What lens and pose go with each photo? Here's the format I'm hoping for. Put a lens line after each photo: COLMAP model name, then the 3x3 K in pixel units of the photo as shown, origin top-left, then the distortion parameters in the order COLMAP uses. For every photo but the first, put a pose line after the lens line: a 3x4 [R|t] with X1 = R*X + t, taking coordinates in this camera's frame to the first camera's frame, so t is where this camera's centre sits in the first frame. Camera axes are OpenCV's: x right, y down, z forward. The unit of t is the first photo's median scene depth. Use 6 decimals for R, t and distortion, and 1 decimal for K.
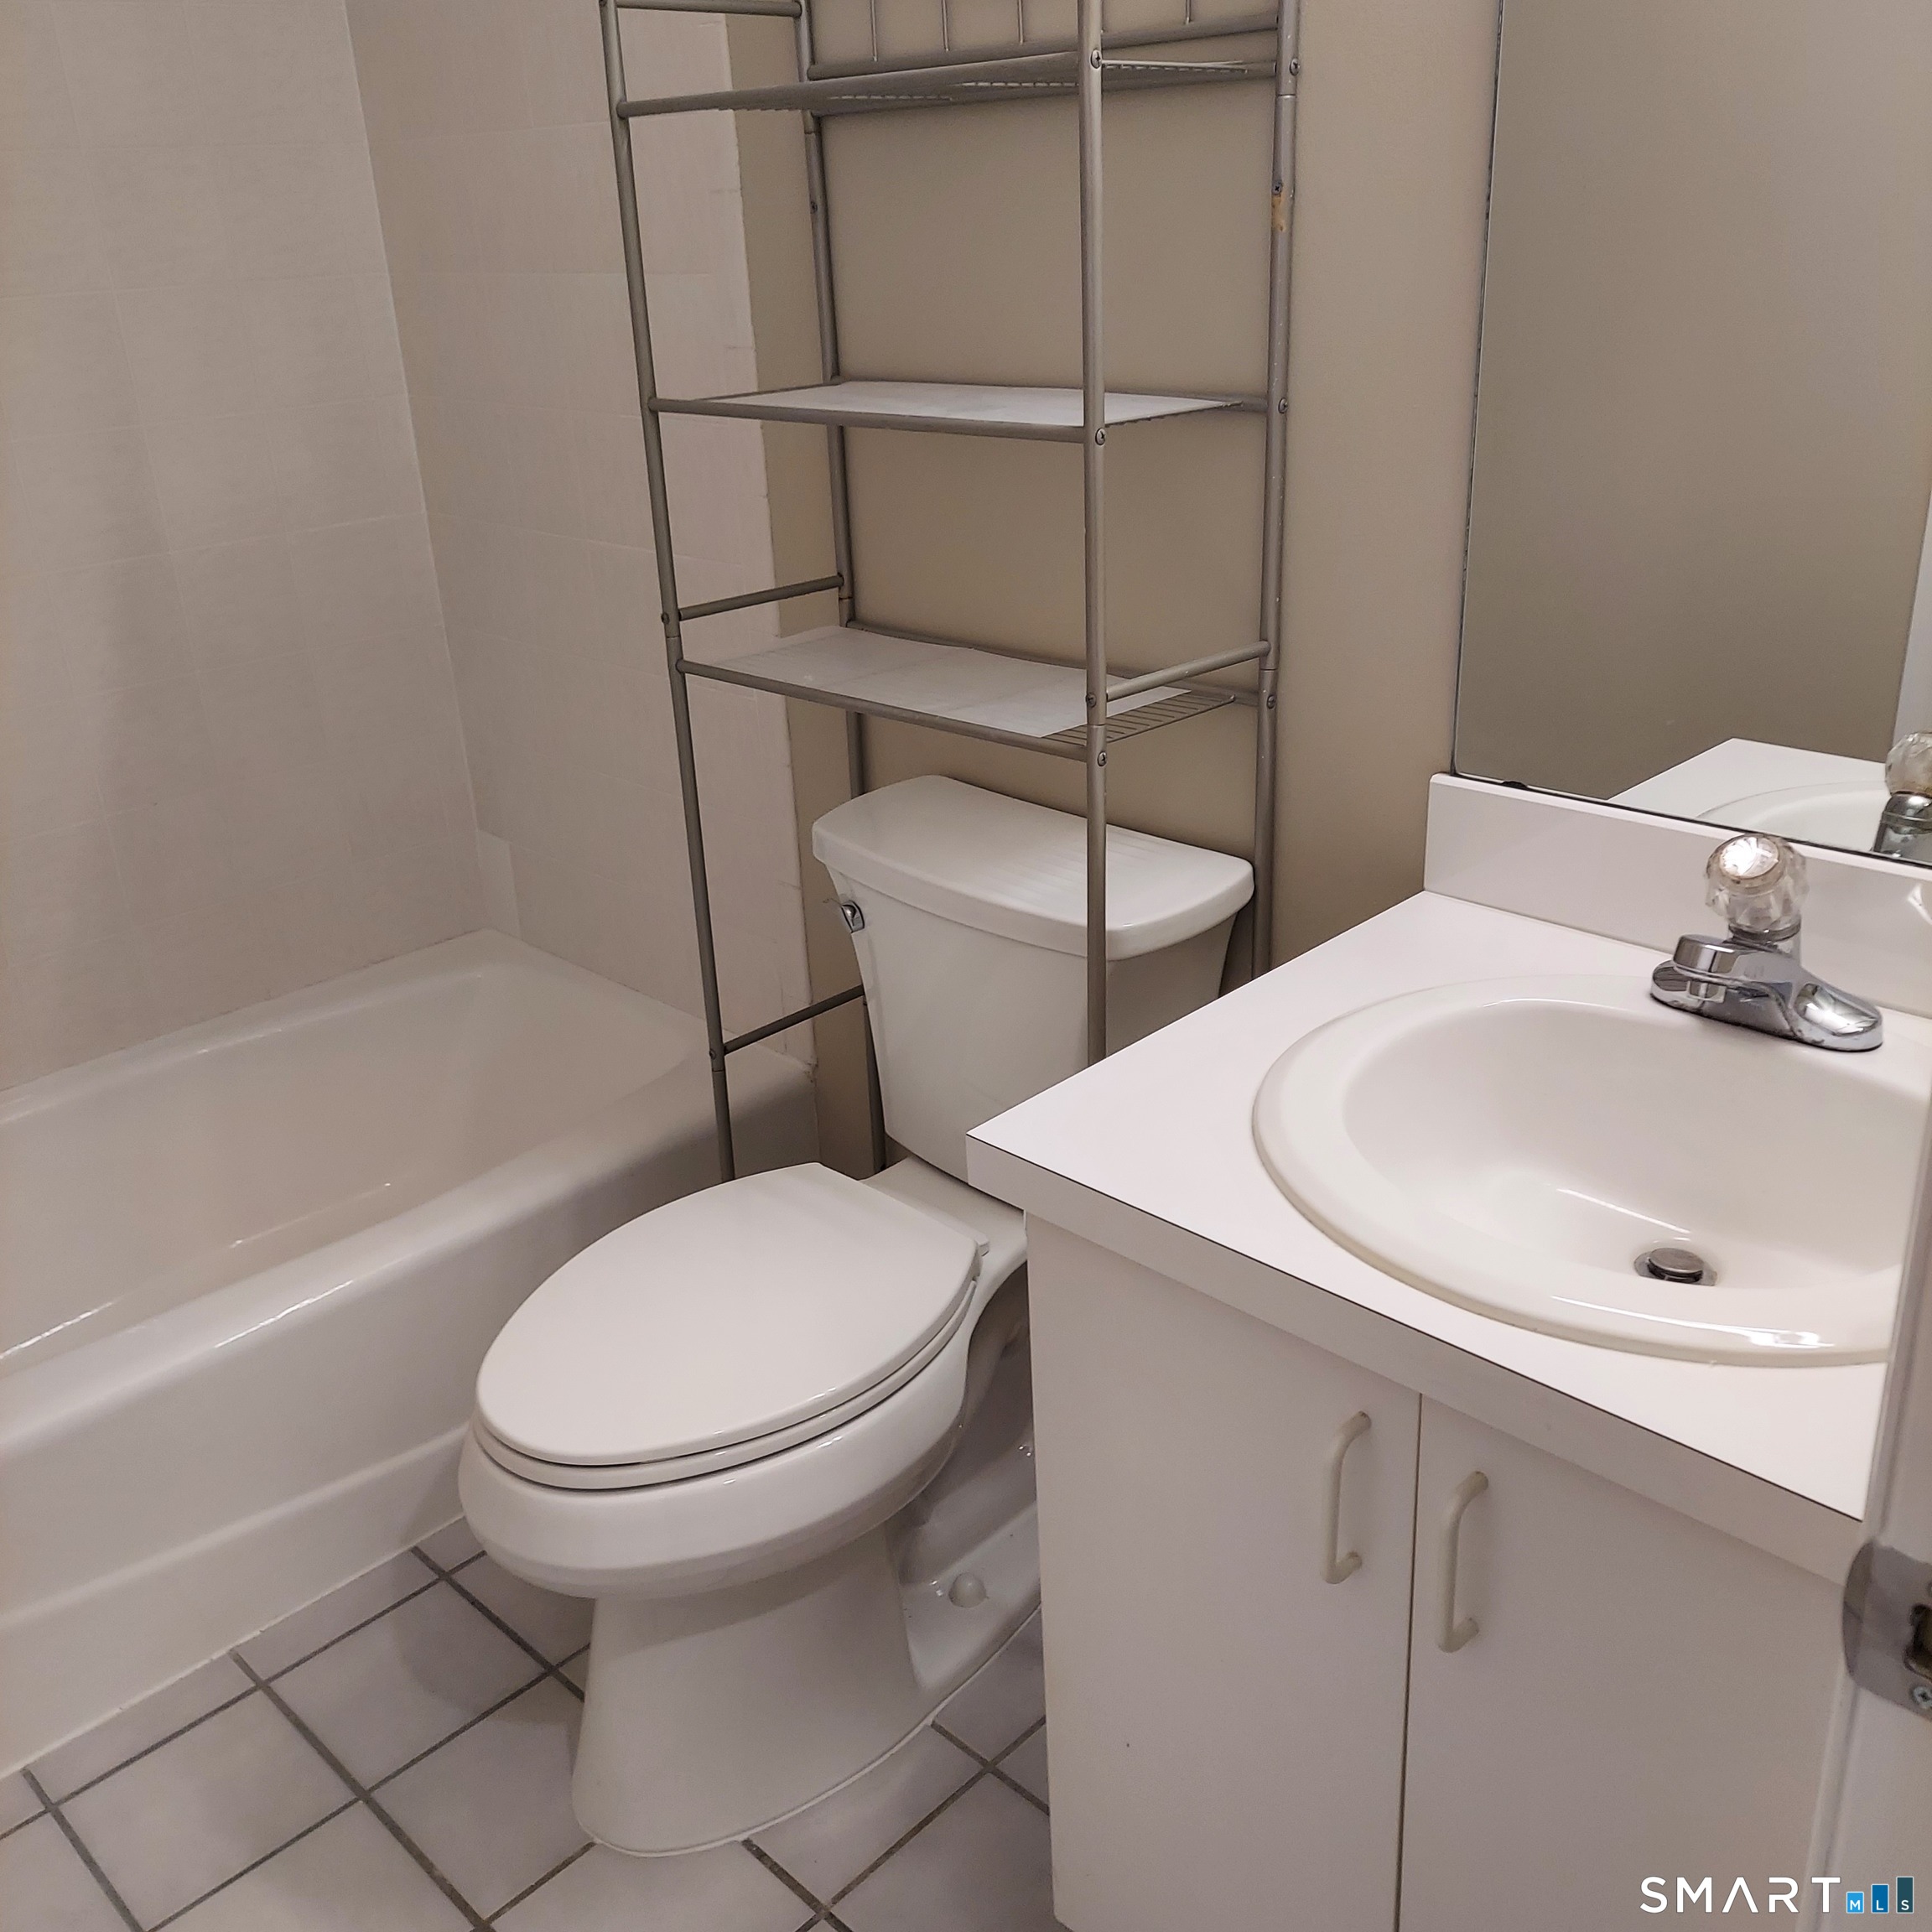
lens RADIAL K [[1770.4, 0, 966.0], [0, 1770.4, 966.0], [0, 0, 1]] dist [-0.004080, -0.017499]
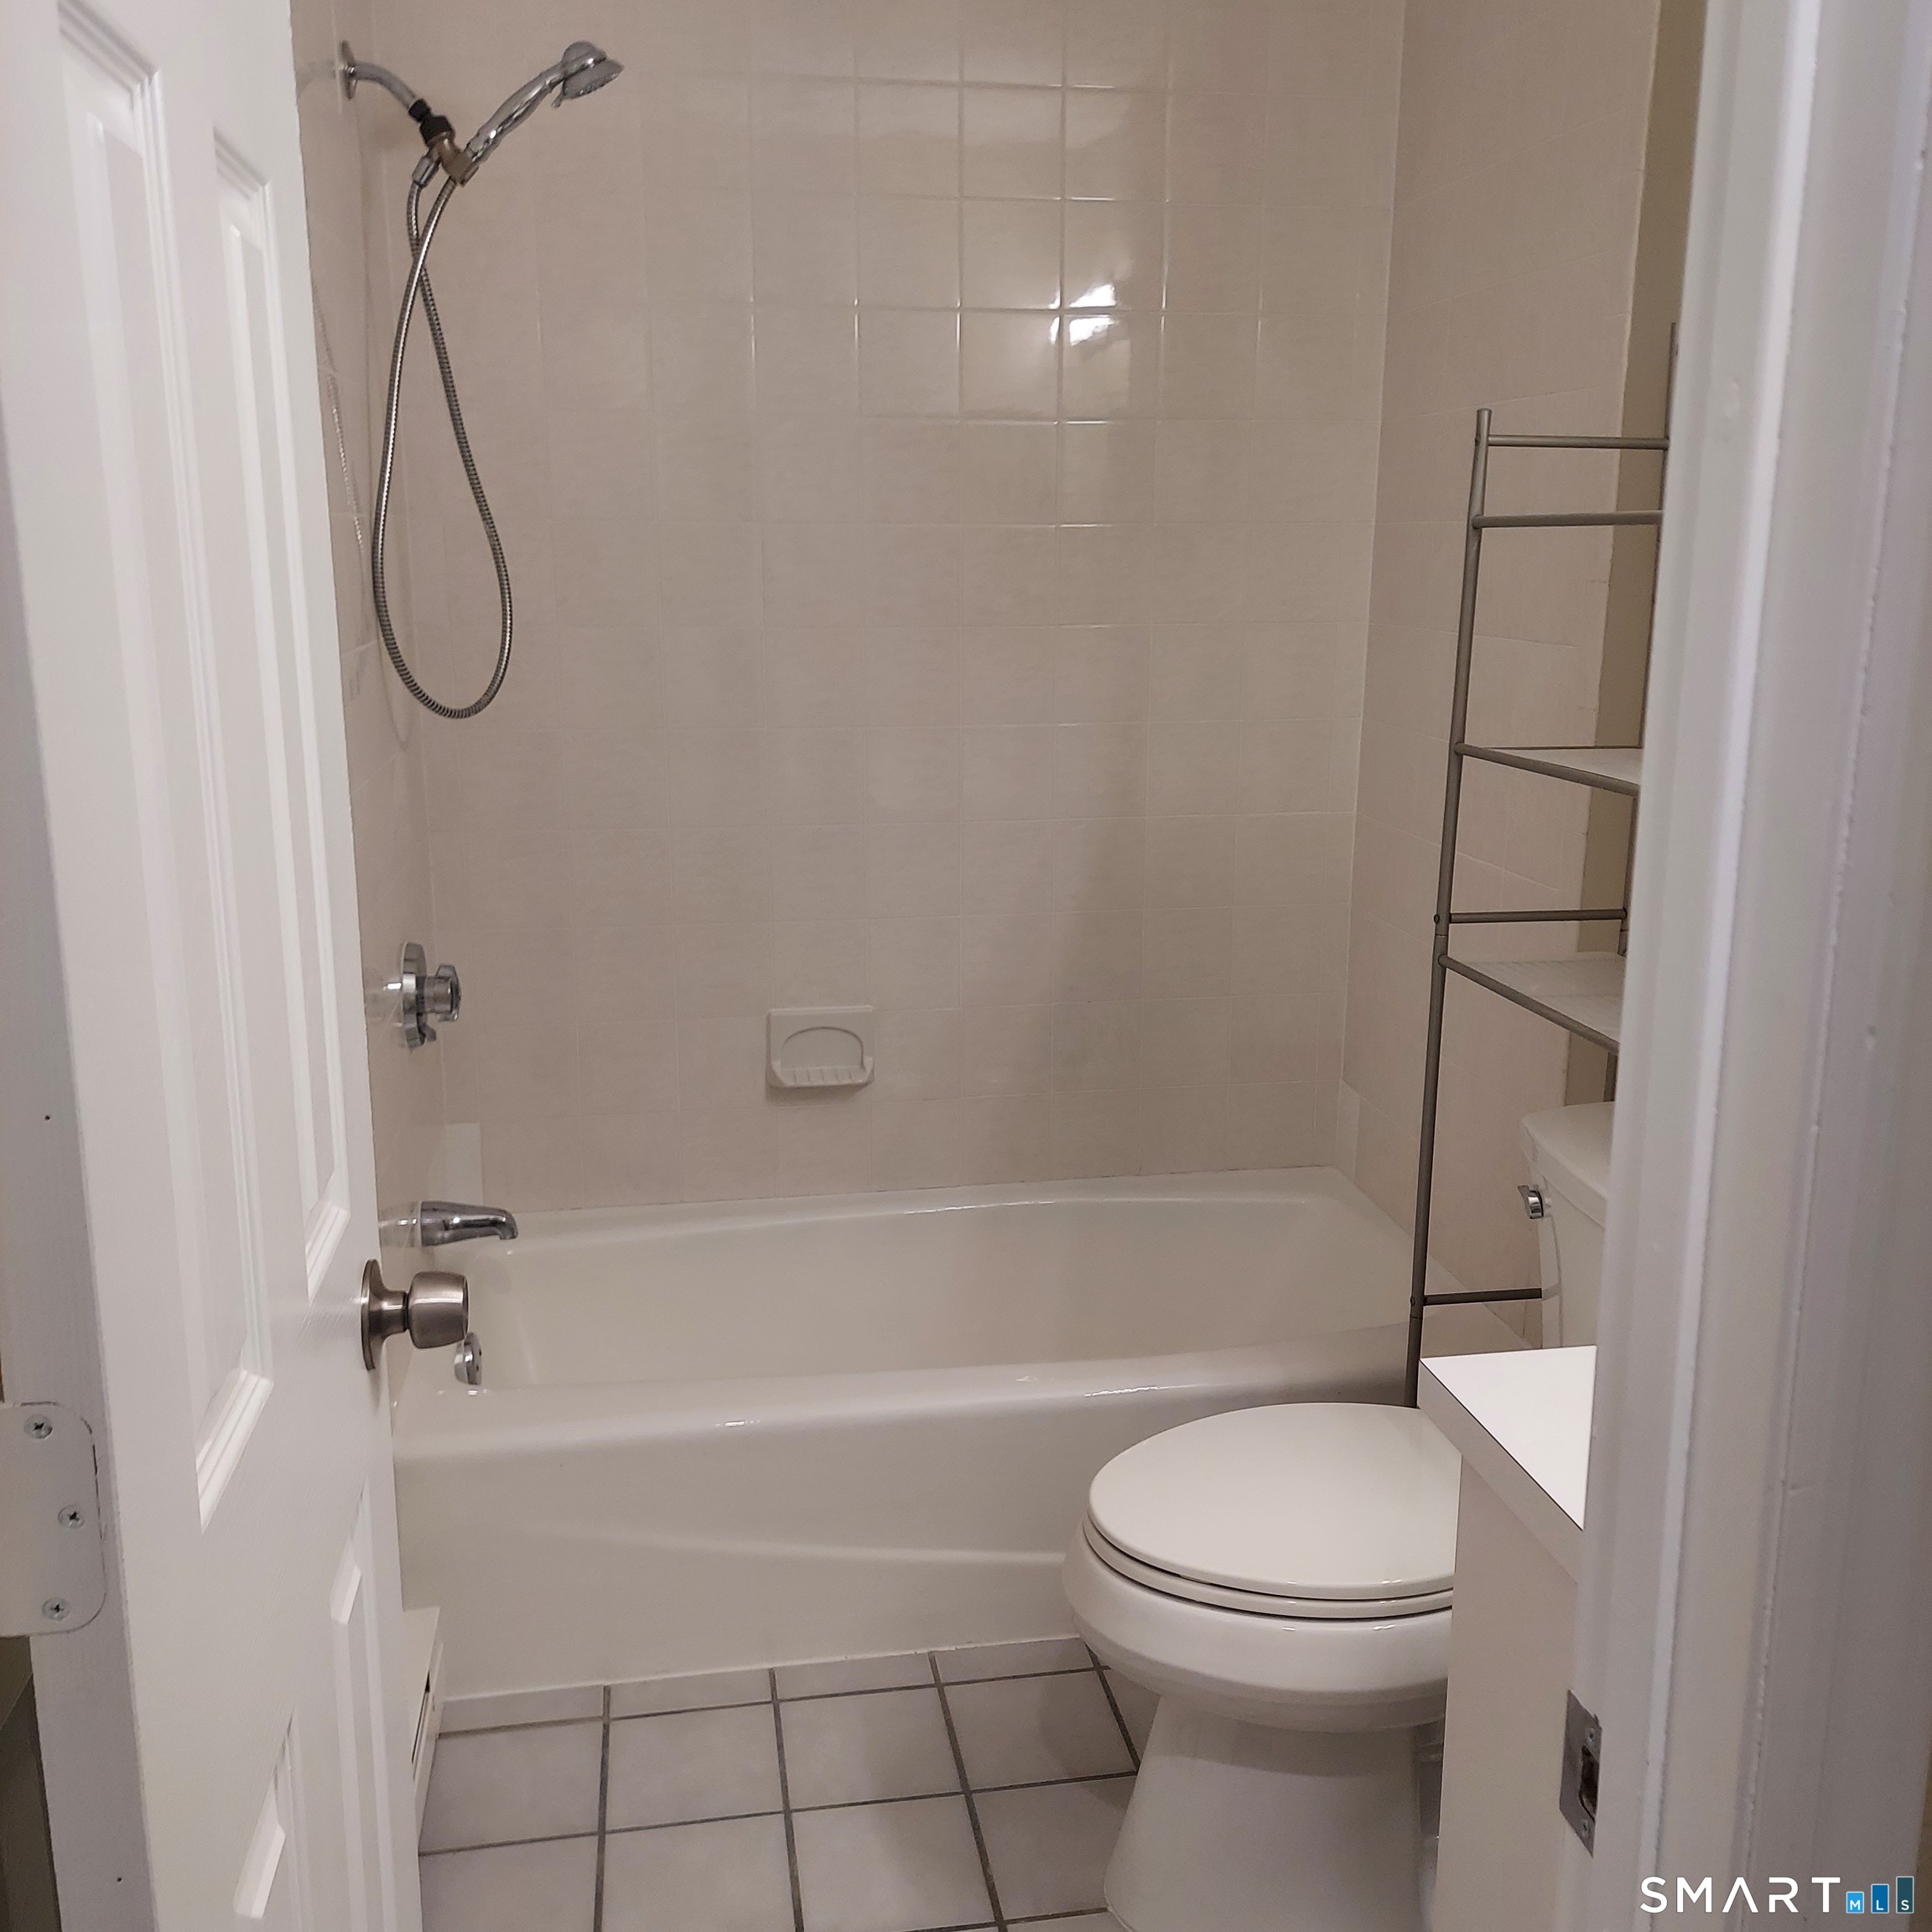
lens RADIAL K [[1770.4, 0, 966.0], [0, 1770.4, 966.0], [0, 0, 1]] dist [-0.004080, -0.017499]
pose [[0.806798, 0.181887, -0.562133, 0.249110], [-0.271611, 0.959119, -0.079489, 0.015211], [0.524695, 0.216813, 0.823218, -0.142452]]
